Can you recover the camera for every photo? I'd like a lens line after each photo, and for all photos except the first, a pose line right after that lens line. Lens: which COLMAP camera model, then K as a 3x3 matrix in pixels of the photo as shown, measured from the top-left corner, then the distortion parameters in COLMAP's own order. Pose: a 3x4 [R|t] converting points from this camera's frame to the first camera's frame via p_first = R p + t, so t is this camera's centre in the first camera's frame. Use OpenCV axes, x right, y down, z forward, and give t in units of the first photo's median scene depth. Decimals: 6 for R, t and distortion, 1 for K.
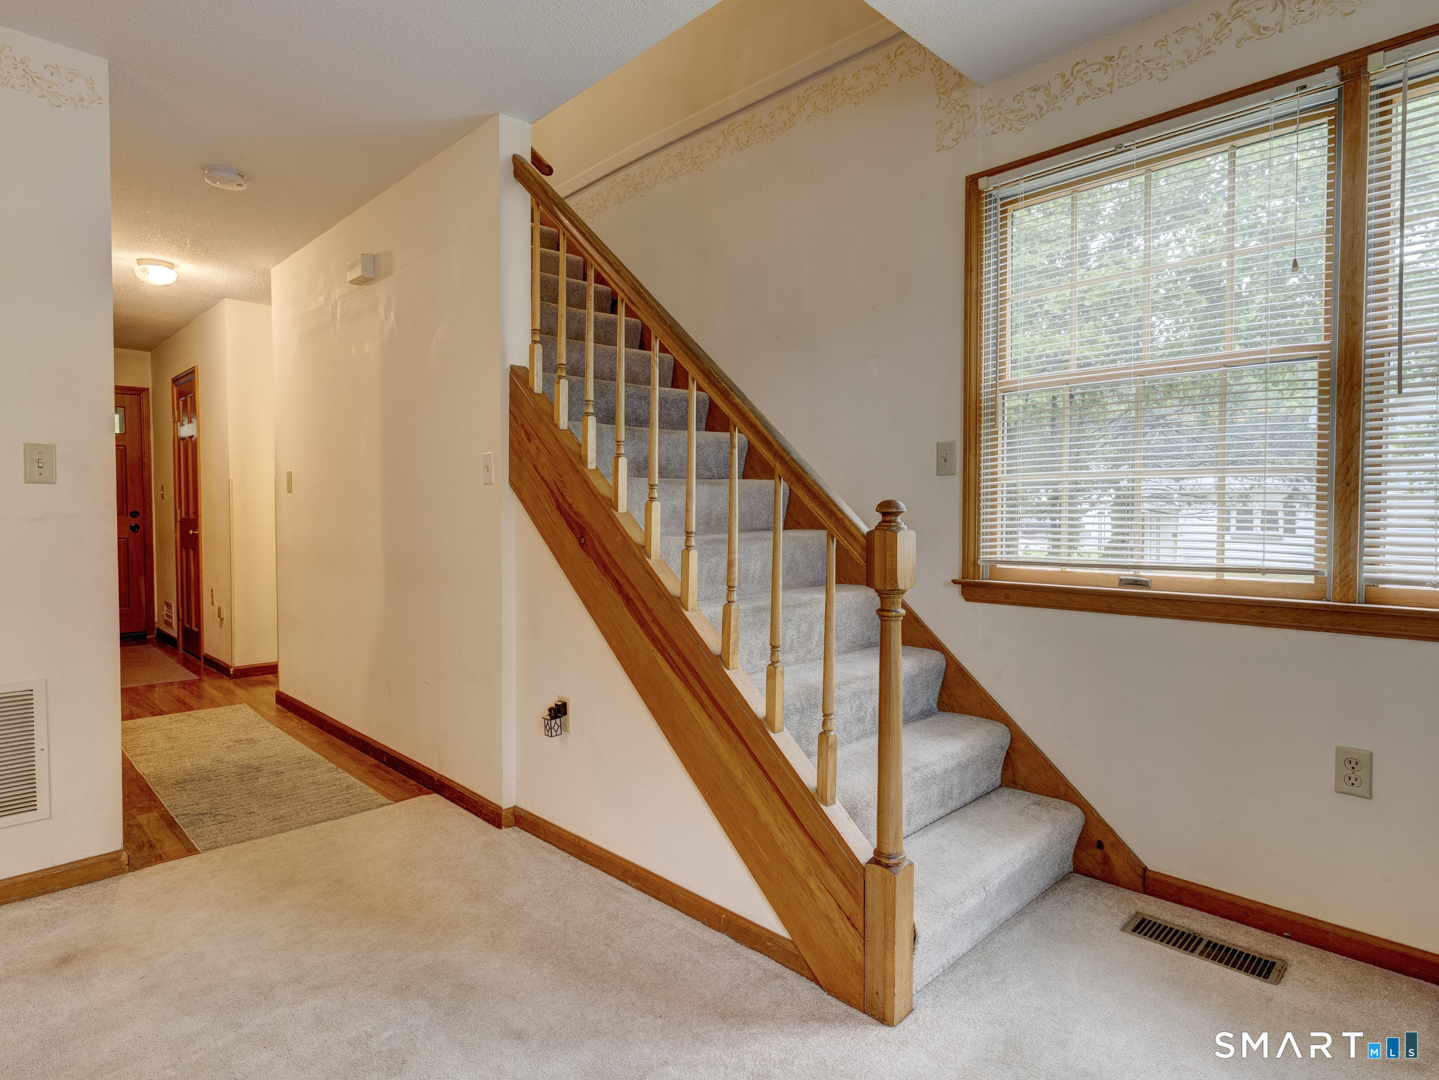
lens RADIAL K [[804.0, 0, 716.4], [0, 804.0, 533.9], [0, 0, 1]] dist [0.003419, -0.001211]
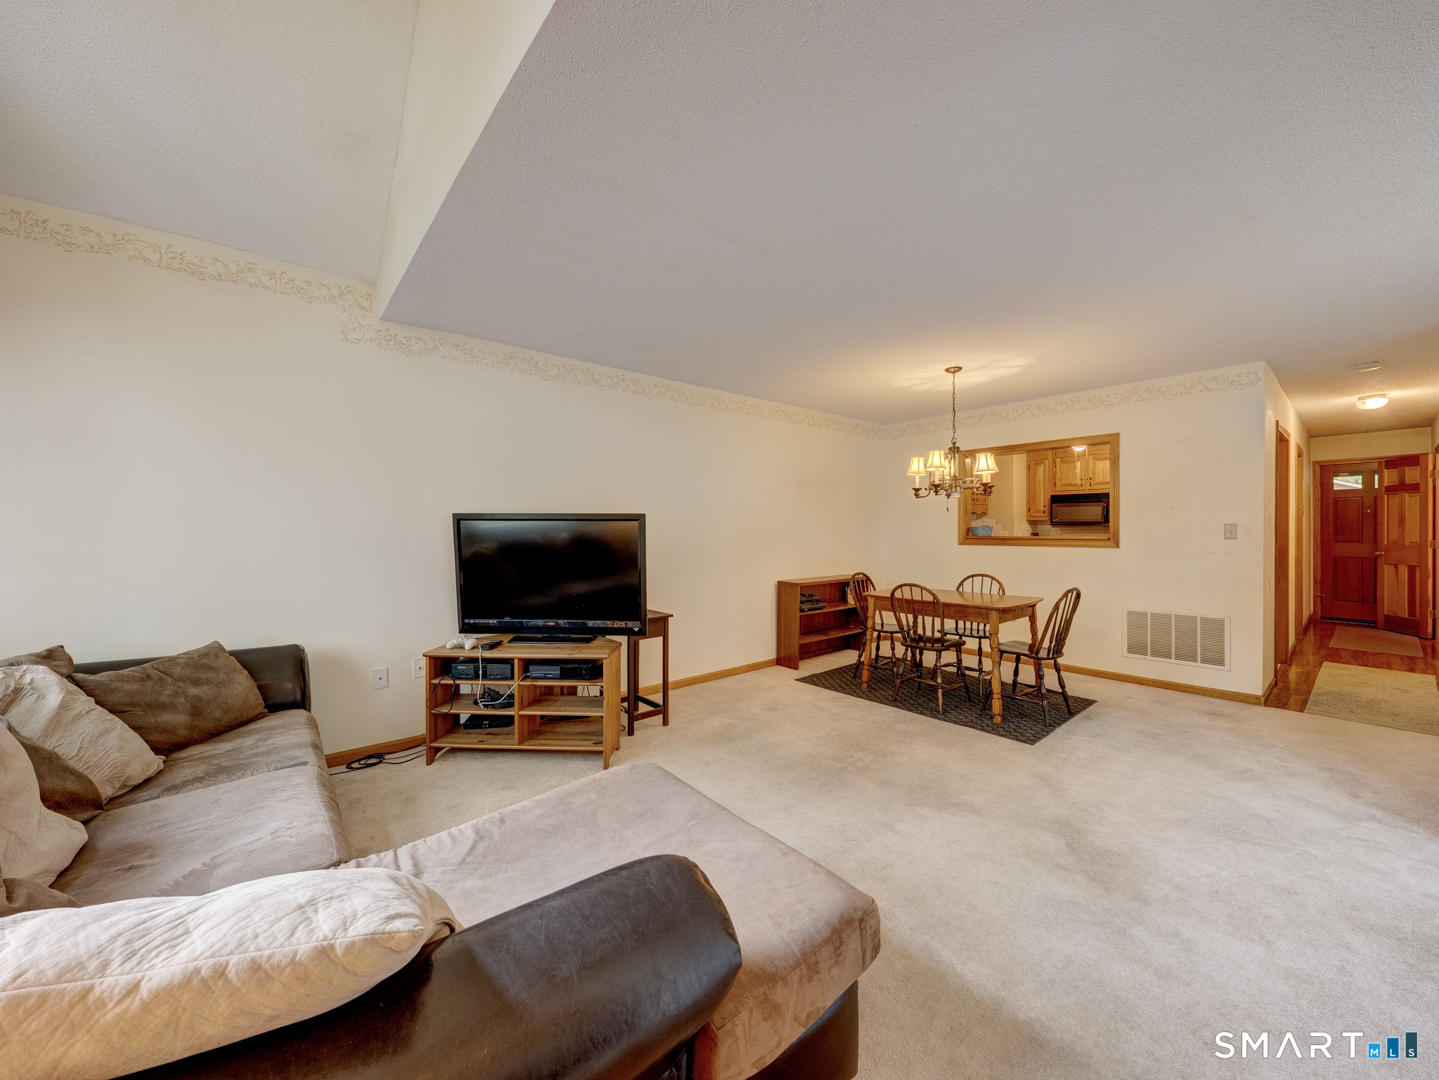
lens RADIAL K [[546.4, 0, 722.0], [0, 546.4, 533.7], [0, 0, 1]] dist [-0.004615, 0.000315]
pose [[-0.072657, 0.007788, -0.997327, 0.953213], [-0.023714, 0.999673, 0.009534, -0.055916], [0.997075, 0.024343, -0.072449, -0.460556]]
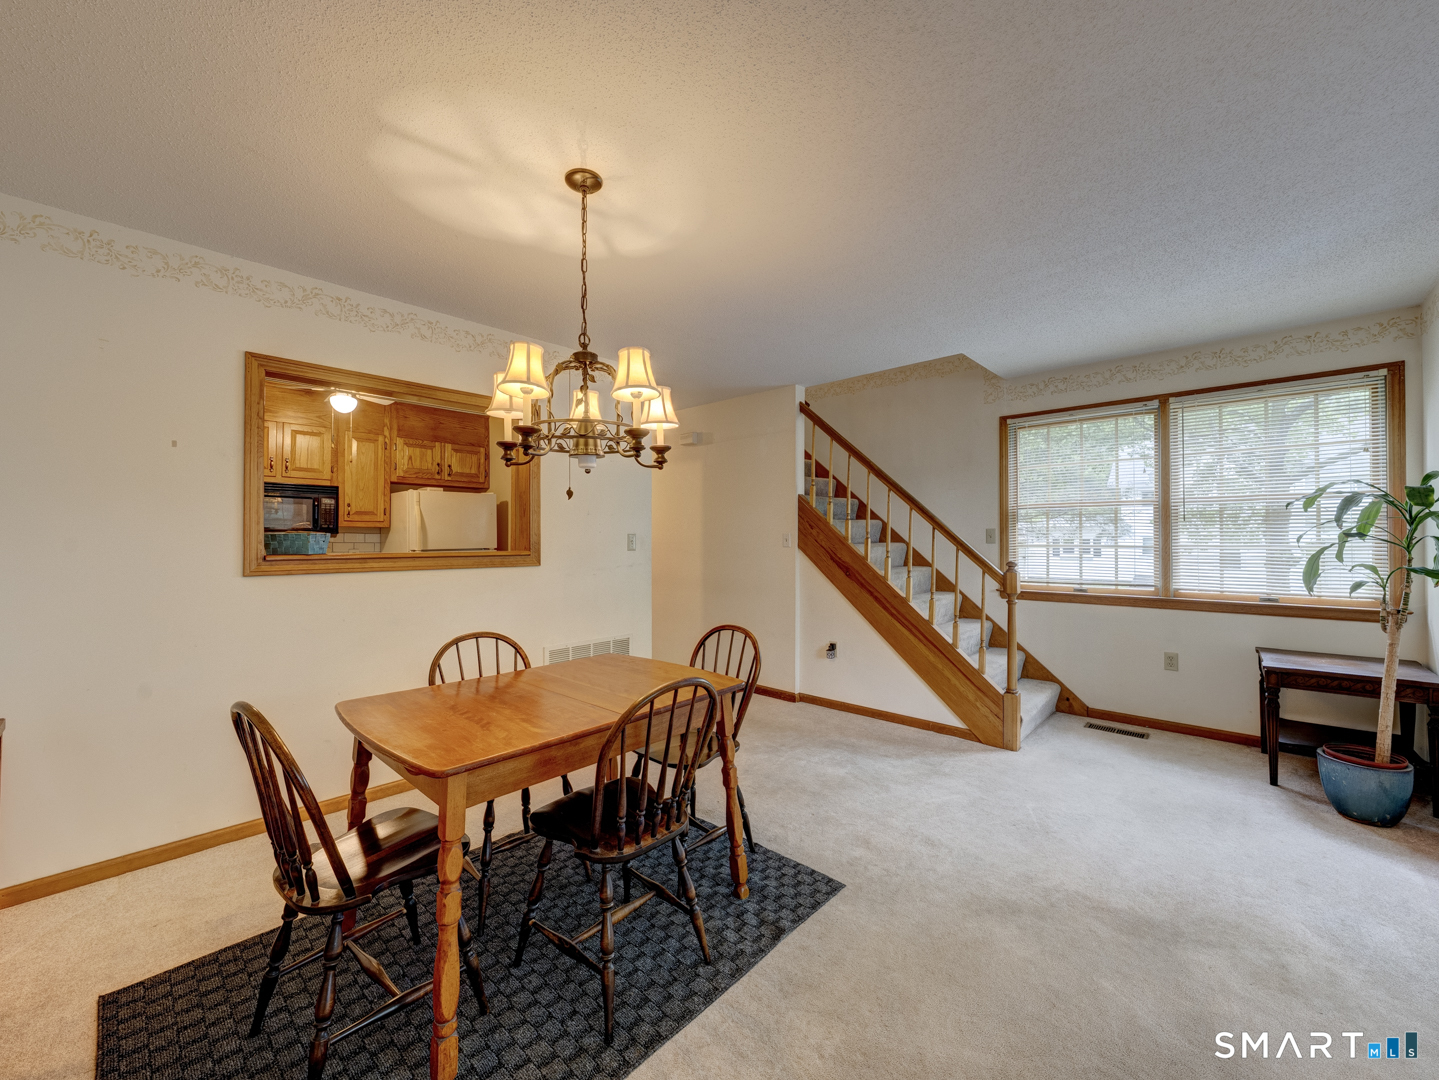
lens RADIAL K [[568.5, 0, 719.6], [0, 568.5, 535.1], [0, 0, 1]] dist [-0.007771, -0.000008]
pose [[0.999241, -0.000981, 0.038932, -0.614410], [0.002317, 0.999410, -0.034278, -0.047825], [-0.038875, 0.034342, 0.998654, -0.653345]]
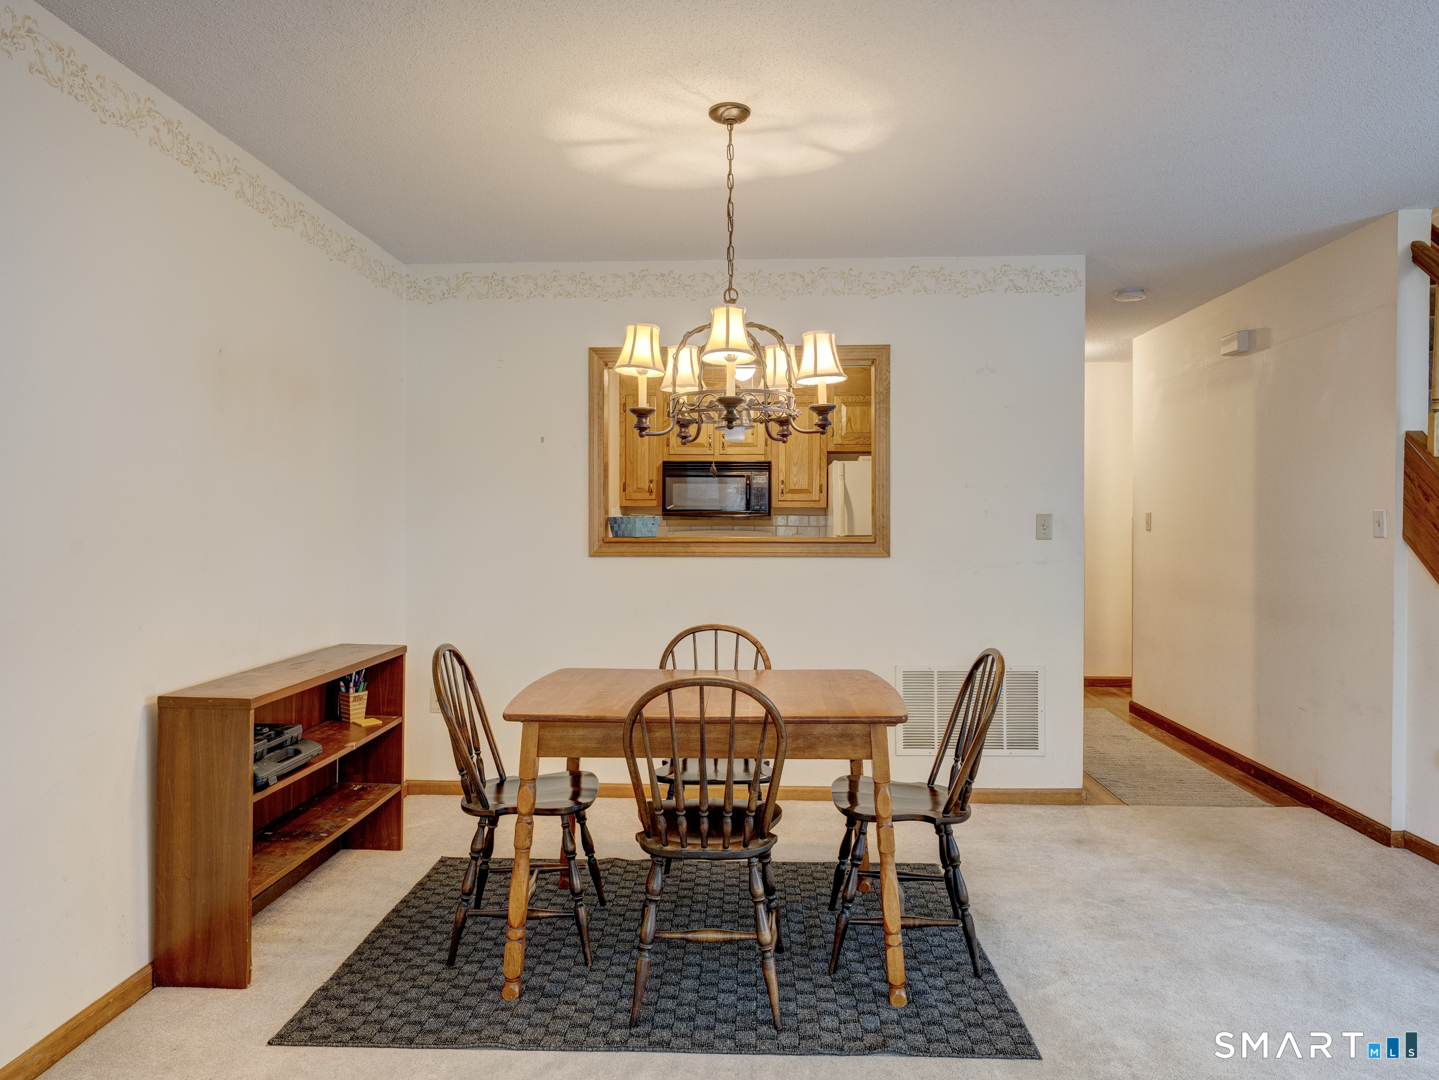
lens RADIAL K [[921.4, 0, 720.3], [0, 921.4, 533.7], [0, 0, 1]] dist [-0.000369, 0.000450]
pose [[0.681593, 0.008186, -0.731685, 0.035390], [-0.019420, 0.999788, -0.006906, -0.047400], [0.731473, 0.018916, 0.681608, -0.639372]]
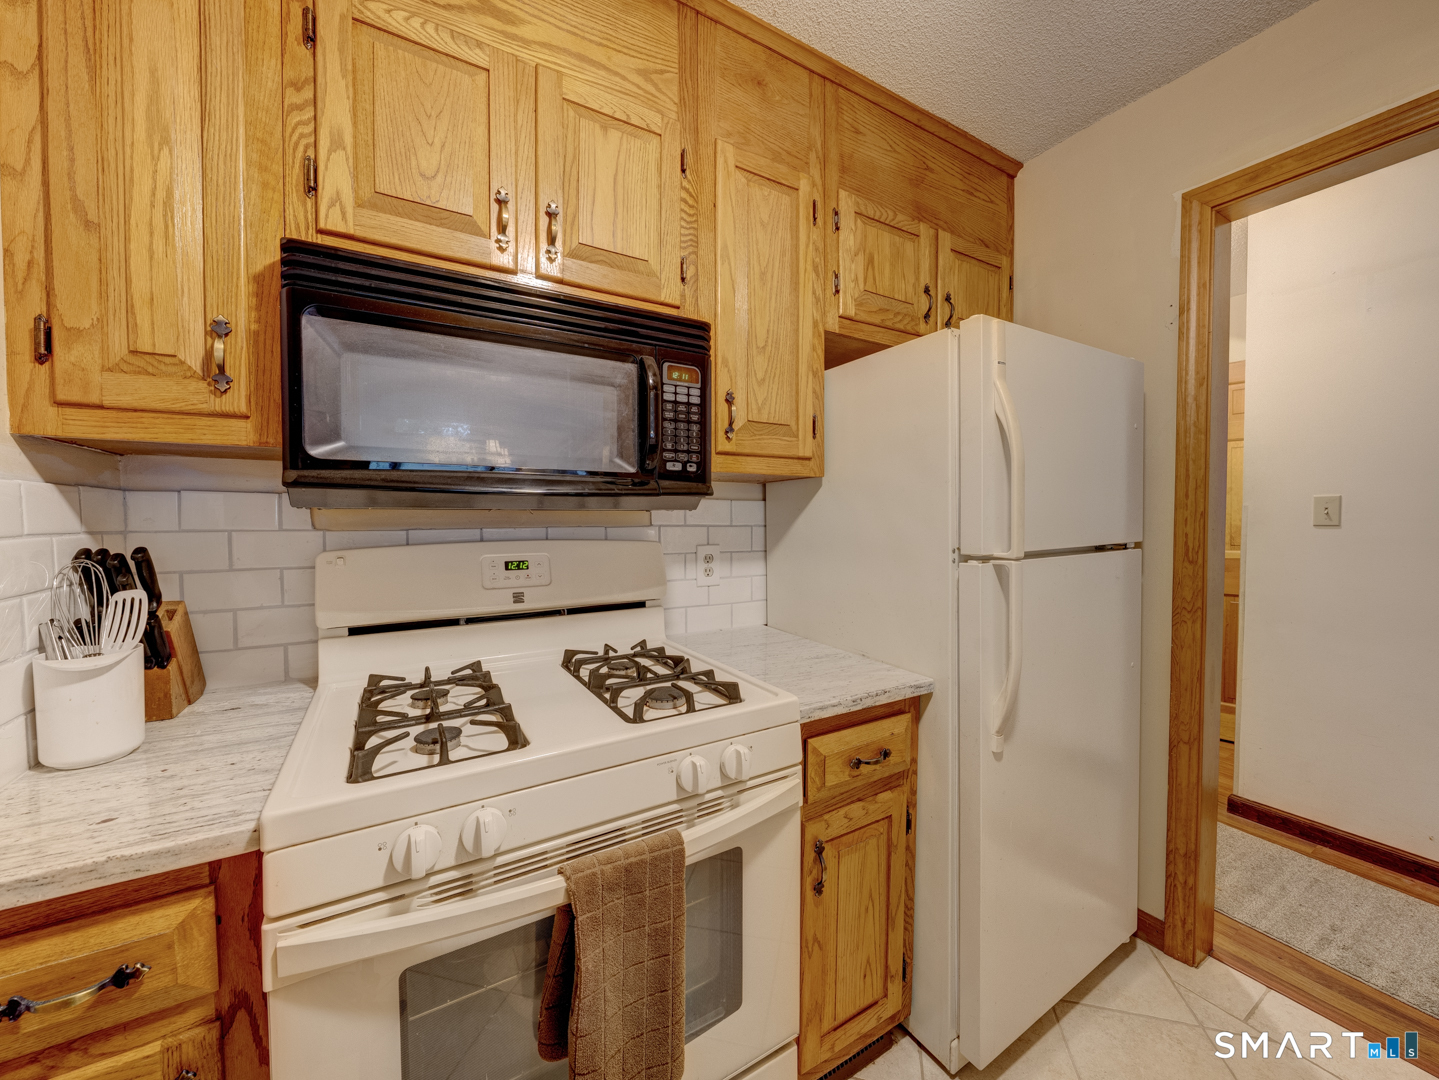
lens RADIAL K [[552.2, 0, 720.5], [0, 552.2, 533.3], [0, 0, 1]] dist [-0.003504, -0.000053]
pose [[0.972175, 0.001276, -0.234251, -1.670125], [-0.001140, 0.999999, 0.000718, -0.085595], [0.234252, -0.000431, 0.972176, 0.769650]]
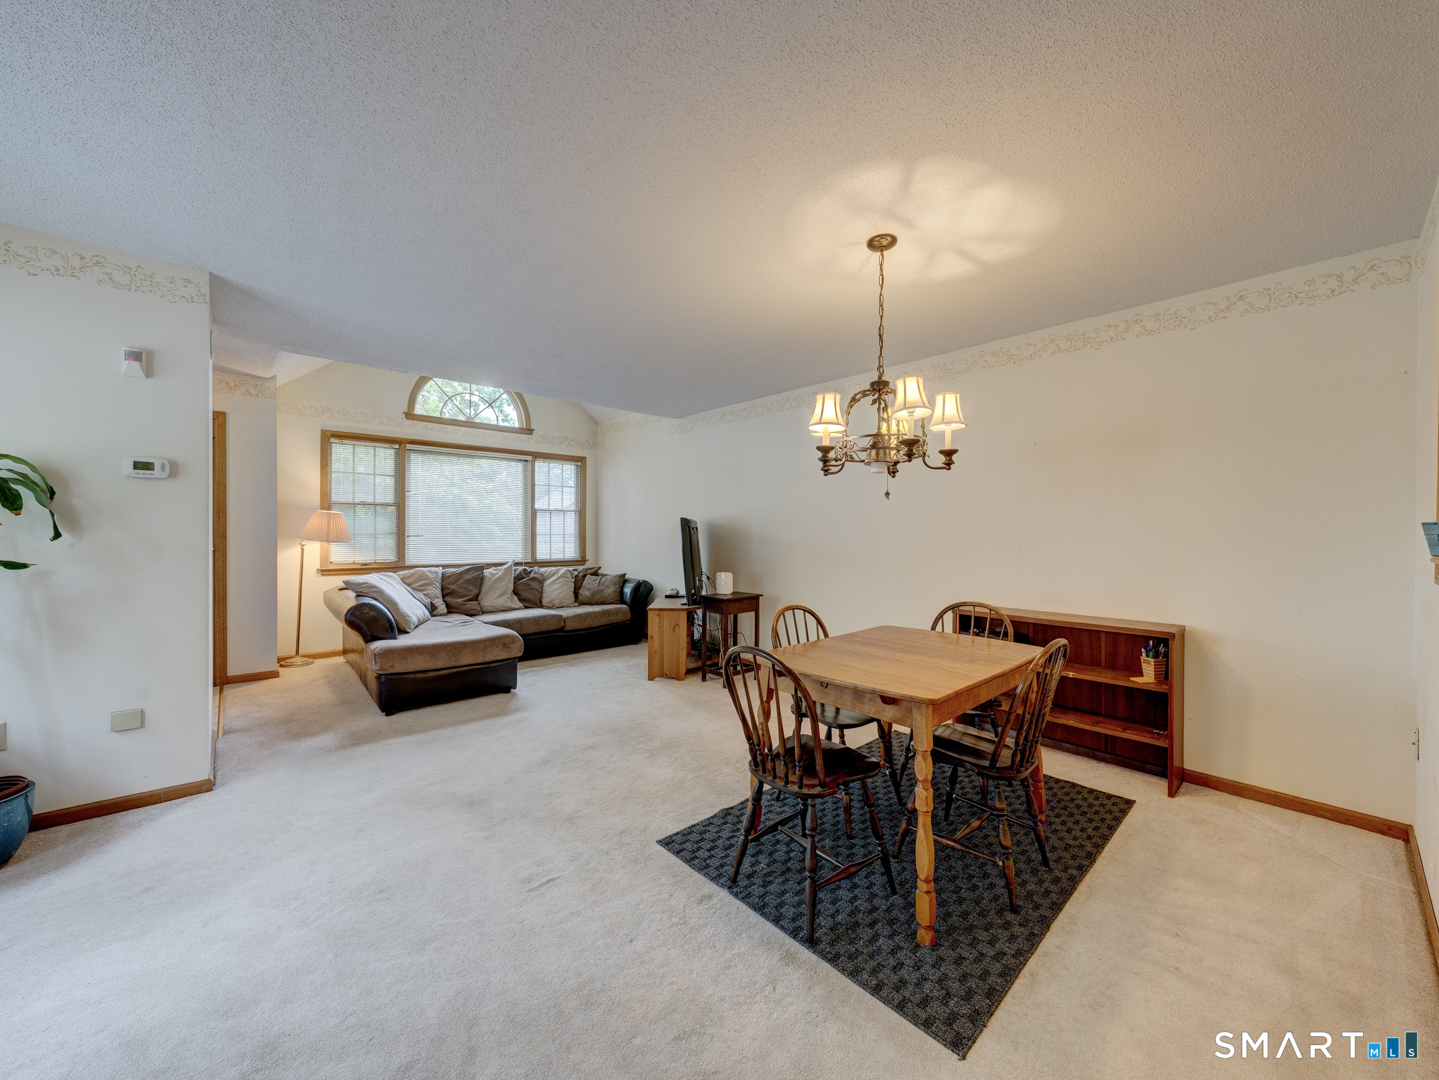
lens RADIAL K [[552.2, 0, 720.5], [0, 552.2, 533.3], [0, 0, 1]] dist [-0.003504, -0.000053]
pose [[-0.999188, -0.005746, 0.039888, -0.534443], [-0.004511, 0.999510, 0.030985, -0.091079], [-0.040046, 0.030780, -0.998724, 1.080498]]
